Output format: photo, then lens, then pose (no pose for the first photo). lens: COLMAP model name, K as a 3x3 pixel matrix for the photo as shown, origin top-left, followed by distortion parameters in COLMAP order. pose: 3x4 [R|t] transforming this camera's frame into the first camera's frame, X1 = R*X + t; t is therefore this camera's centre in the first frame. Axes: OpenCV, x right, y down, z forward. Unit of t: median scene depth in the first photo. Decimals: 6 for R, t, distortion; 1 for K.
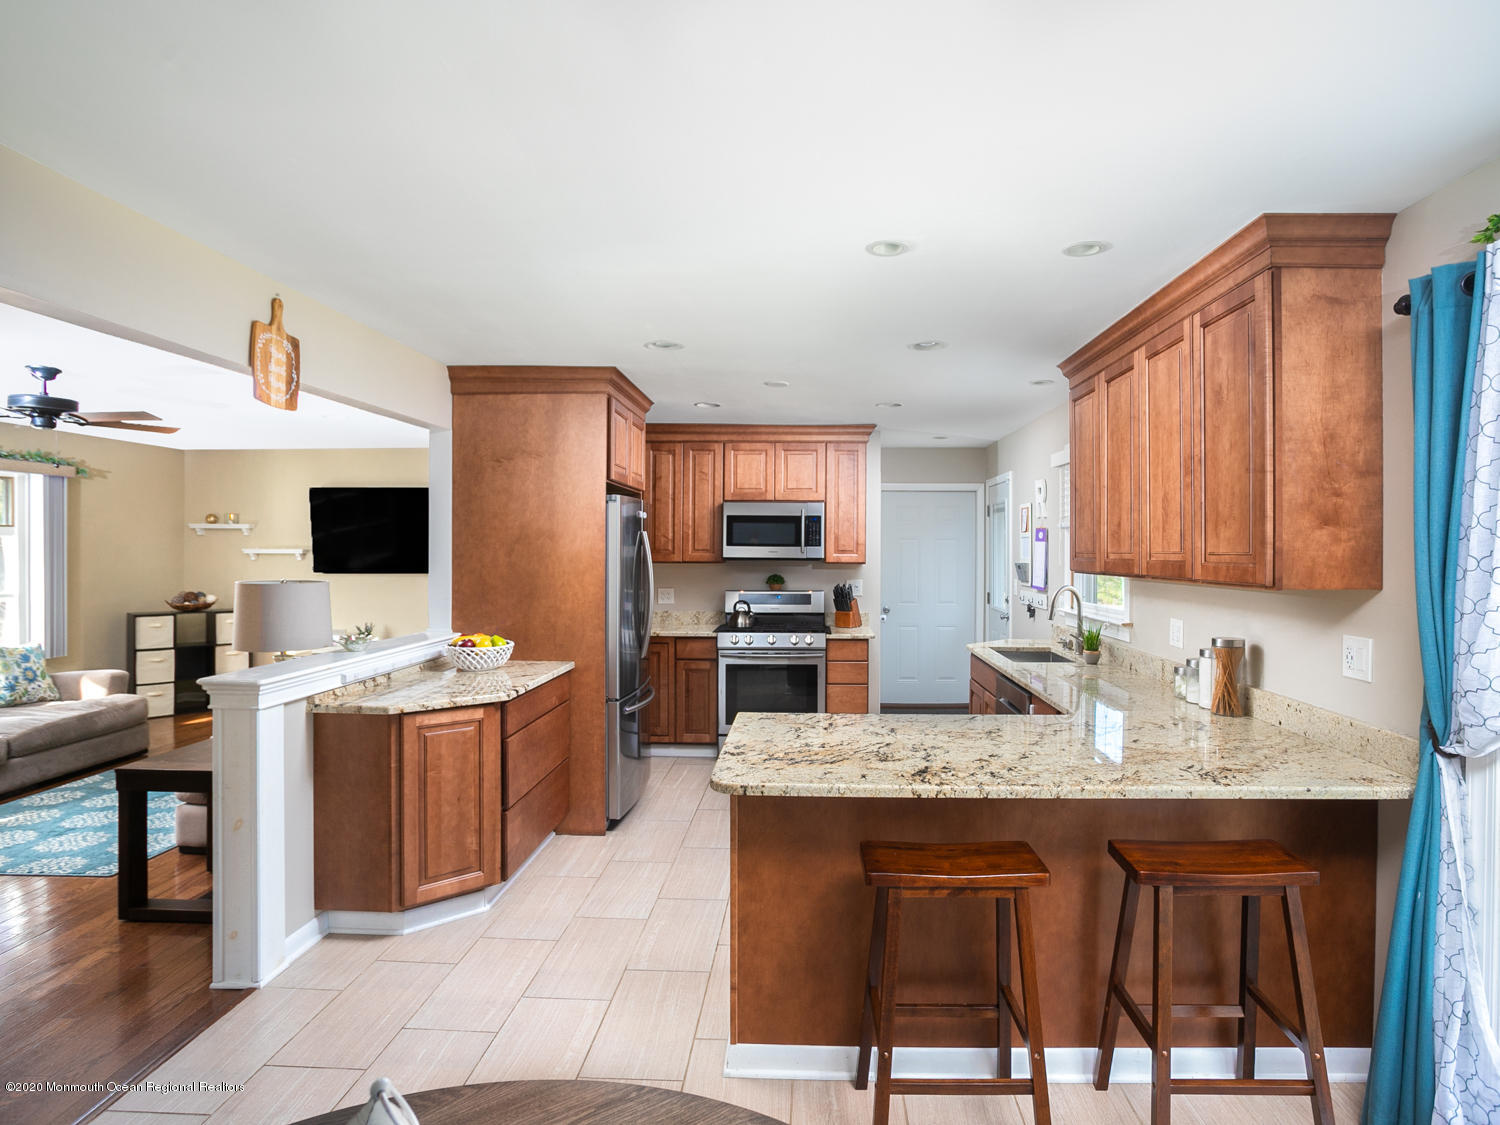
lens RADIAL K [[852.4, 0, 817.1], [0, 852.4, 554.0], [0, 0, 1]] dist [-0.073915, 0.000019]
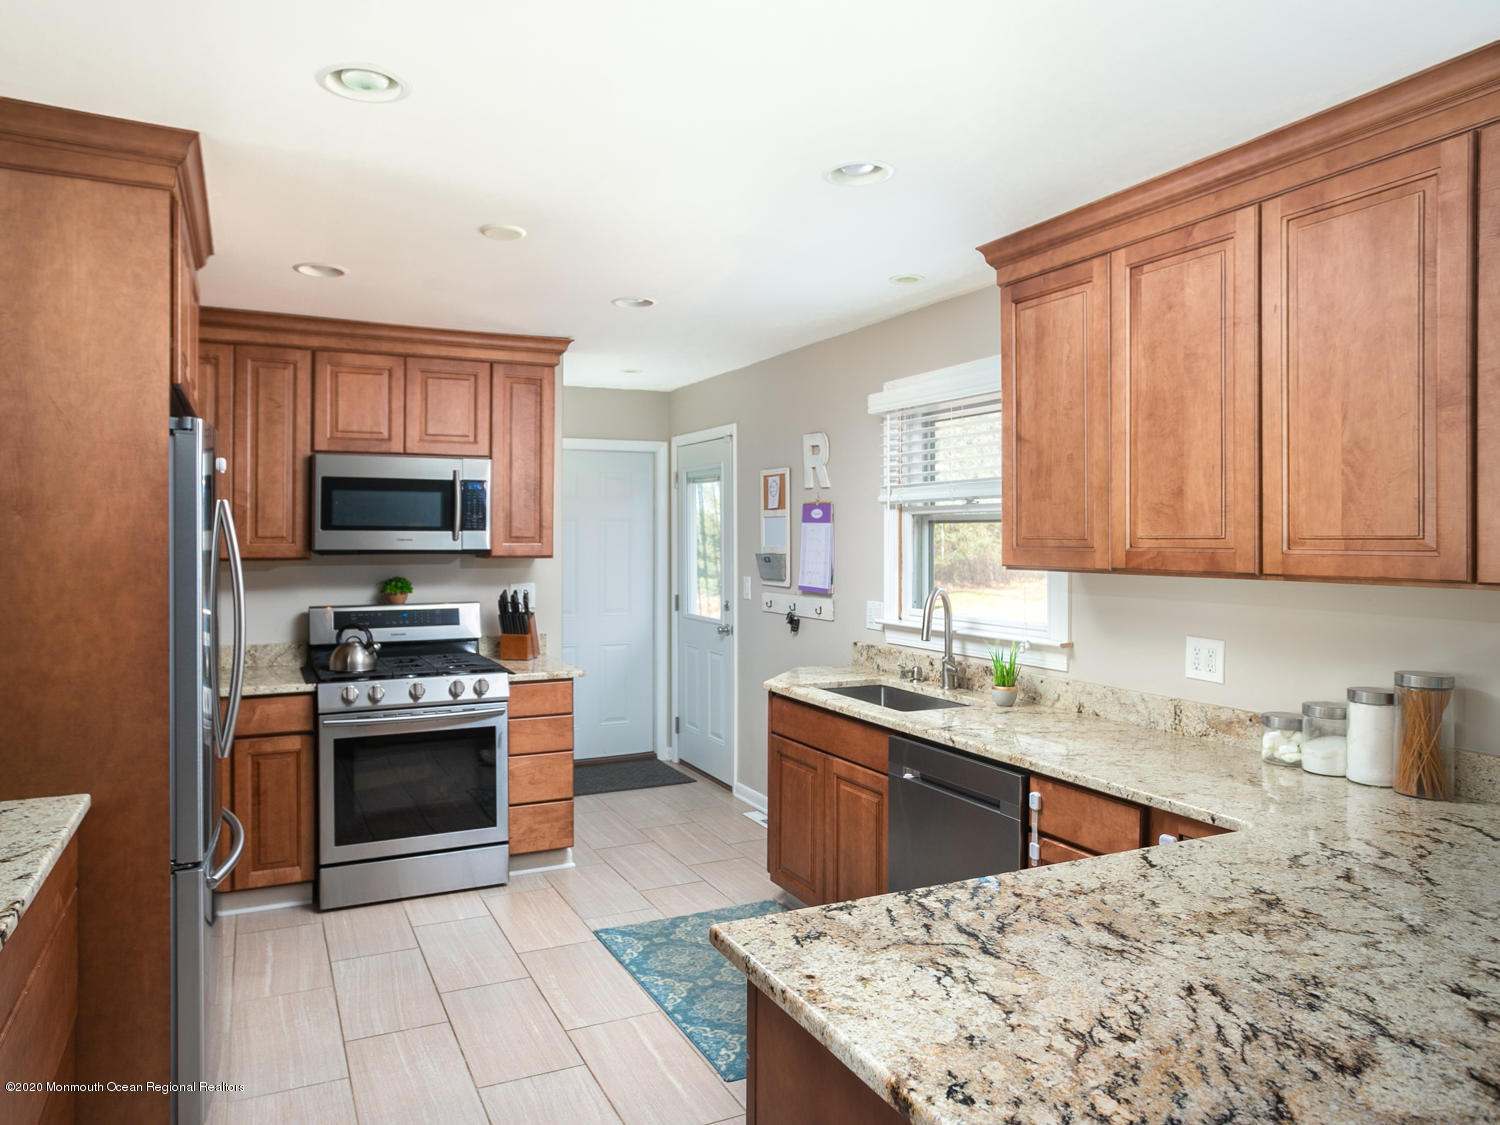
lens RADIAL K [[1002.2, 0, 744.6], [0, 1002.2, 539.3], [0, 0, 1]] dist [-0.042853, 0.043182]
pose [[0.899146, -0.005825, 0.437611, -0.143717], [0.006571, 0.999978, -0.000190, -0.001301], [-0.437600, 0.003047, 0.899164, 0.272422]]
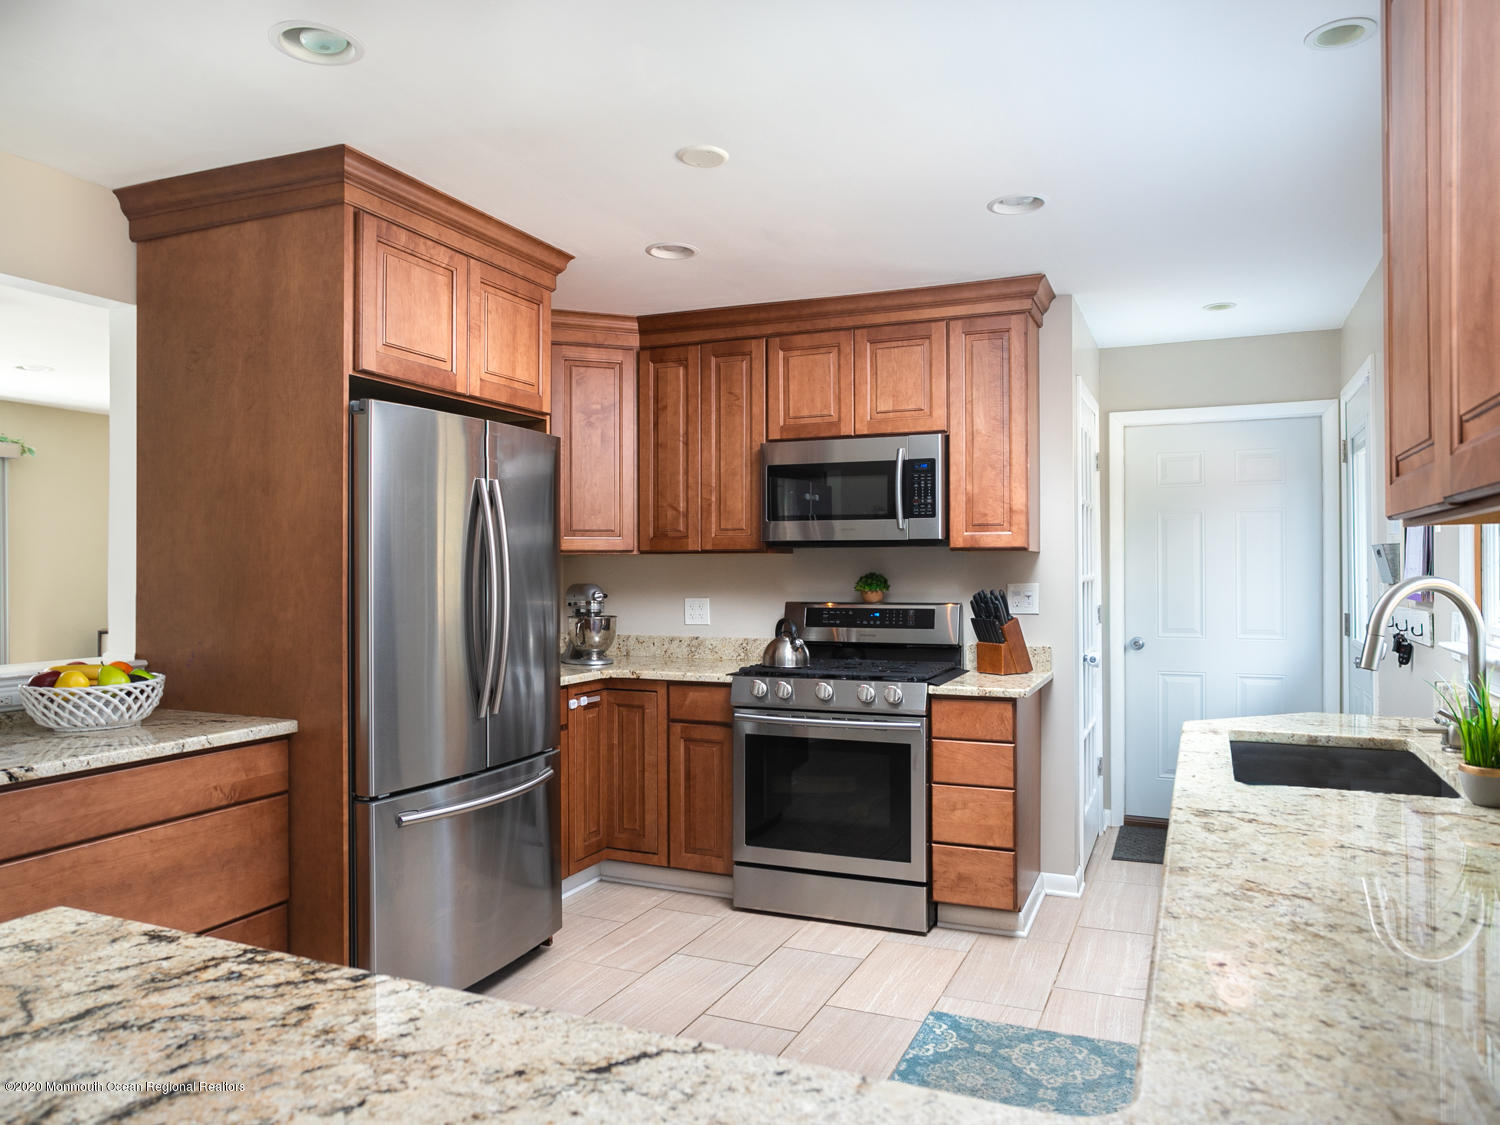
lens RADIAL K [[1065.0, 0, 750.0], [0, 1065.0, 562.5], [0, 0, 1]] dist [-0.052060, 0.052512]
pose [[0.916556, -0.010172, -0.399778, 0.162270], [0.004895, 0.999887, -0.014219, 0.027896], [0.399877, 0.011075, 0.916502, 0.357062]]
